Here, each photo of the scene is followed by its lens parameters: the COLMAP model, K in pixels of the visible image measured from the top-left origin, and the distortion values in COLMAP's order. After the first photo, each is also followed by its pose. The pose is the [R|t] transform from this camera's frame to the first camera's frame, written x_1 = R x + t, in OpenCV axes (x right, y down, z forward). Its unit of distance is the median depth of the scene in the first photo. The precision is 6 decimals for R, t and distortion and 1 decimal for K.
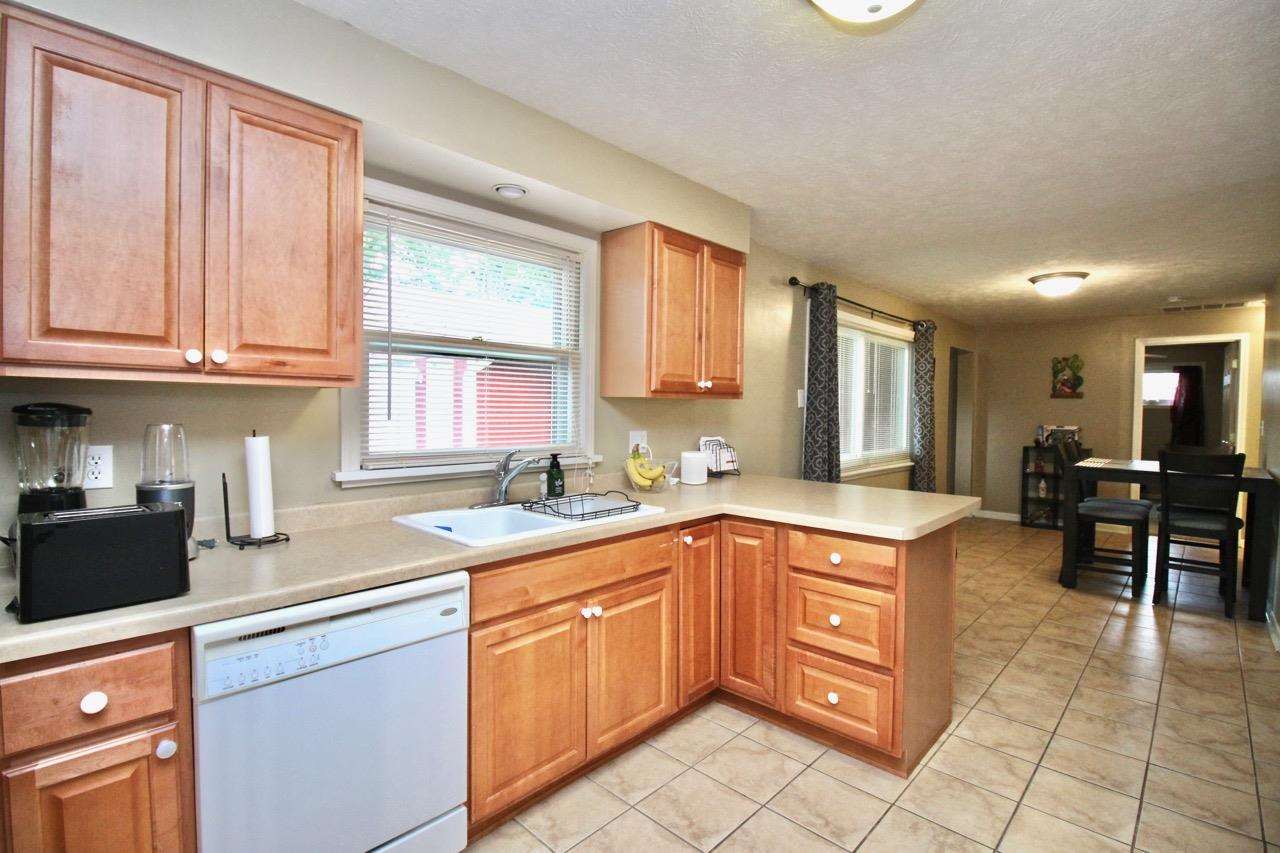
lens RADIAL K [[600.6, 0, 640.0], [0, 600.6, 426.5], [0, 0, 1]] dist [0.000788, -0.010592]
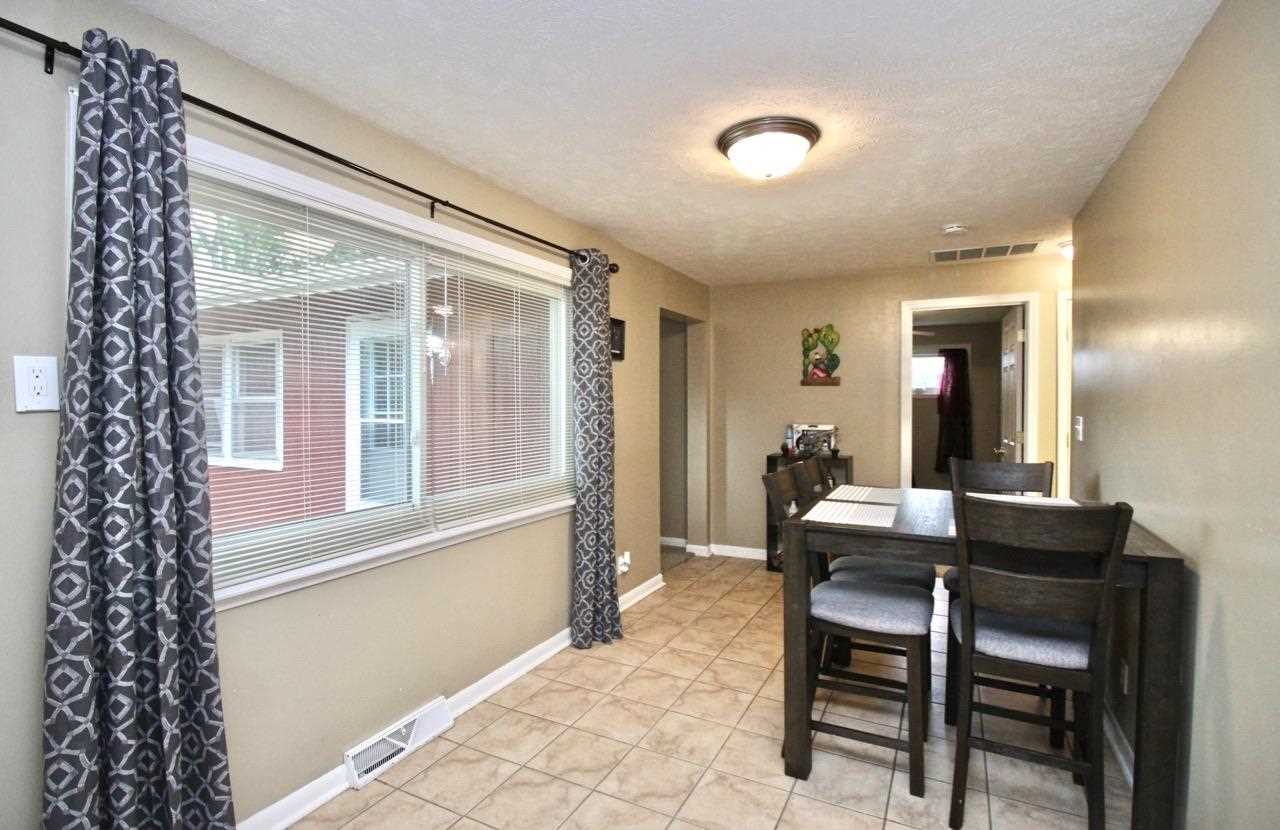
lens RADIAL K [[604.8, 0, 639.9], [0, 604.8, 420.7], [0, 0, 1]] dist [0.001490, -0.000095]
pose [[0.960062, -0.021613, 0.278952, 0.311416], [0.021354, 0.999764, 0.003968, -0.013378], [-0.278972, 0.002148, 0.960297, 0.377864]]
